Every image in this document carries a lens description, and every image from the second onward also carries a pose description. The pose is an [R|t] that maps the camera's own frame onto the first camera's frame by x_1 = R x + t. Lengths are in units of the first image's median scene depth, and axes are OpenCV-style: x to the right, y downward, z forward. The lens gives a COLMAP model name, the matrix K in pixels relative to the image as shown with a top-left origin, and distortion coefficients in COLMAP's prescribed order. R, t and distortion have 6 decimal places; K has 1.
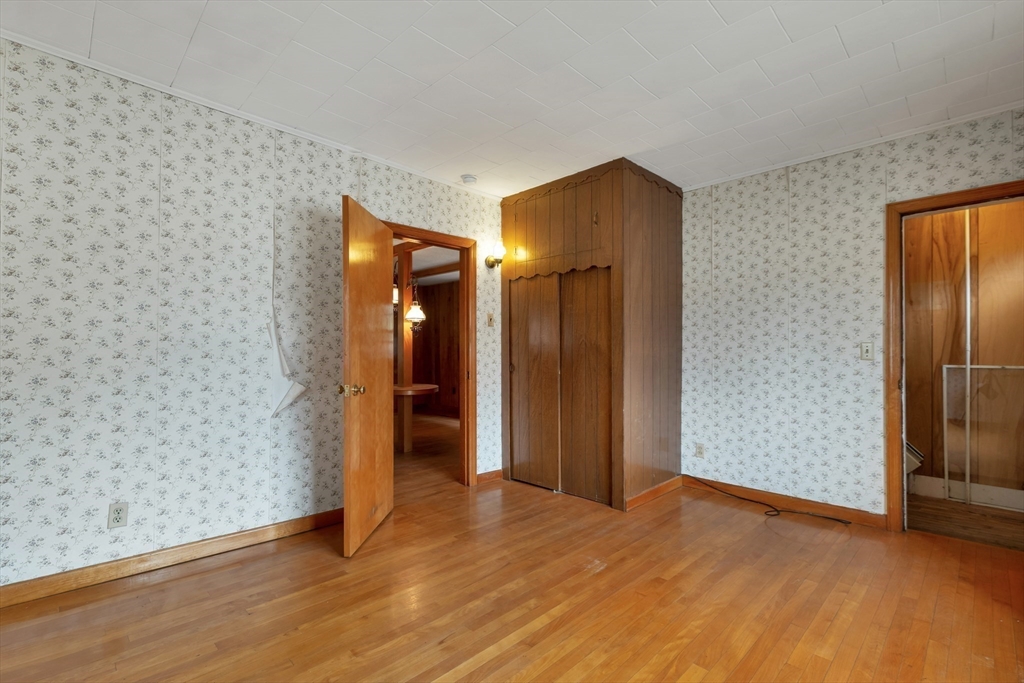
lens RADIAL K [[453.8, 0, 509.5], [0, 453.8, 347.2], [0, 0, 1]] dist [-0.002197, 0.000104]
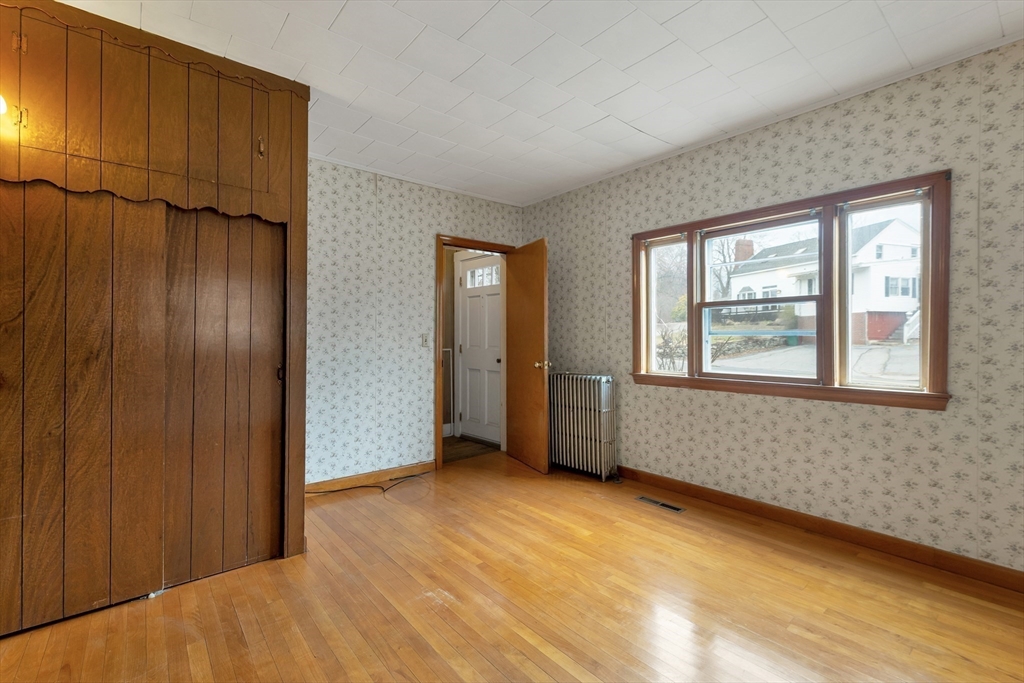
lens RADIAL K [[453.8, 0, 509.7], [0, 453.8, 336.9], [0, 0, 1]] dist [-0.002197, 0.000104]
pose [[0.090044, 0.003984, 0.995930, -0.516862], [-0.005740, 0.999977, -0.003482, 0.002042], [-0.995921, -0.005403, 0.090064, 0.645946]]
